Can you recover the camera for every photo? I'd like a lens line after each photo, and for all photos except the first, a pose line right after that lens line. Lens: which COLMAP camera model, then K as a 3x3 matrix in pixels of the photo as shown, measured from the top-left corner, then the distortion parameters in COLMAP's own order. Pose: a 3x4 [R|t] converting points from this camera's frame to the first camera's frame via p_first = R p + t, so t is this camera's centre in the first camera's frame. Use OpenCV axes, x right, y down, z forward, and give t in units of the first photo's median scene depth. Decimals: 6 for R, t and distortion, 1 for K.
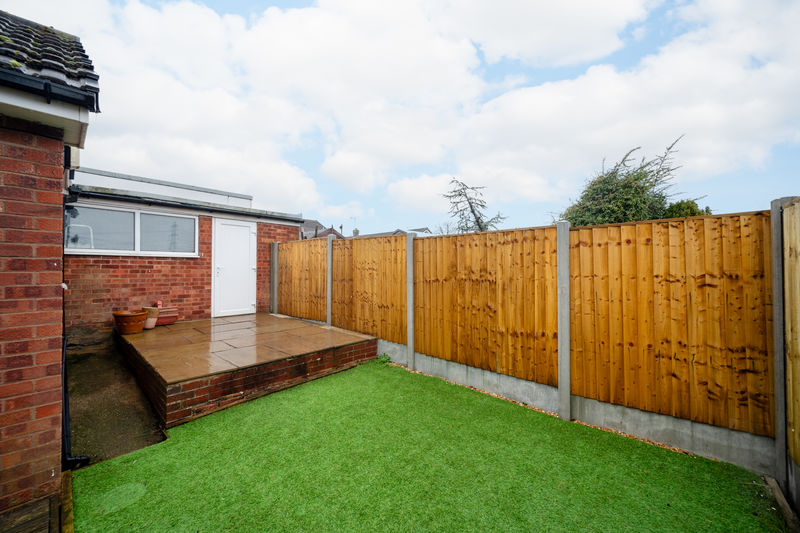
lens RADIAL K [[297.8, 0, 400.0], [0, 297.8, 266.5], [0, 0, 1]] dist [0.001674, 0.000063]
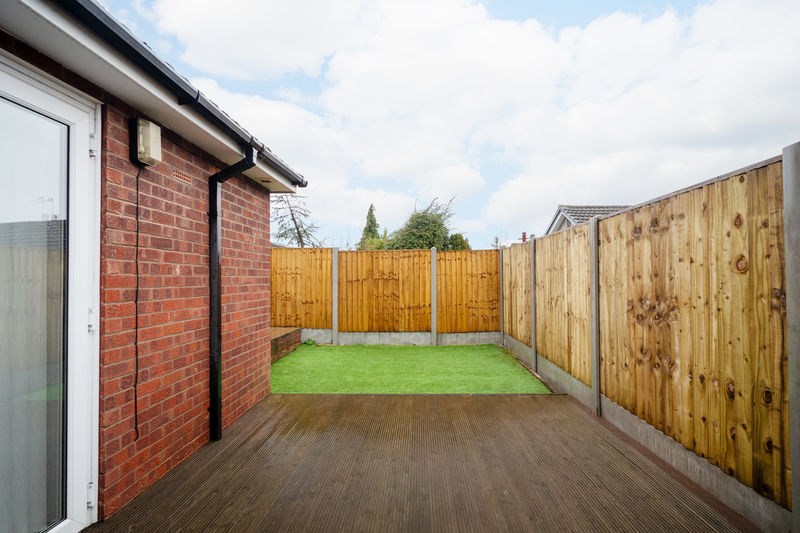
lens RADIAL K [[392.0, 0, 401.2], [0, 392.0, 279.4], [0, 0, 1]] dist [0.002086, 0.000074]
pose [[0.758879, -0.009842, 0.651157, -1.100794], [0.009479, 0.999947, 0.004067, 0.039967], [-0.651162, 0.003086, 0.758932, -0.711273]]
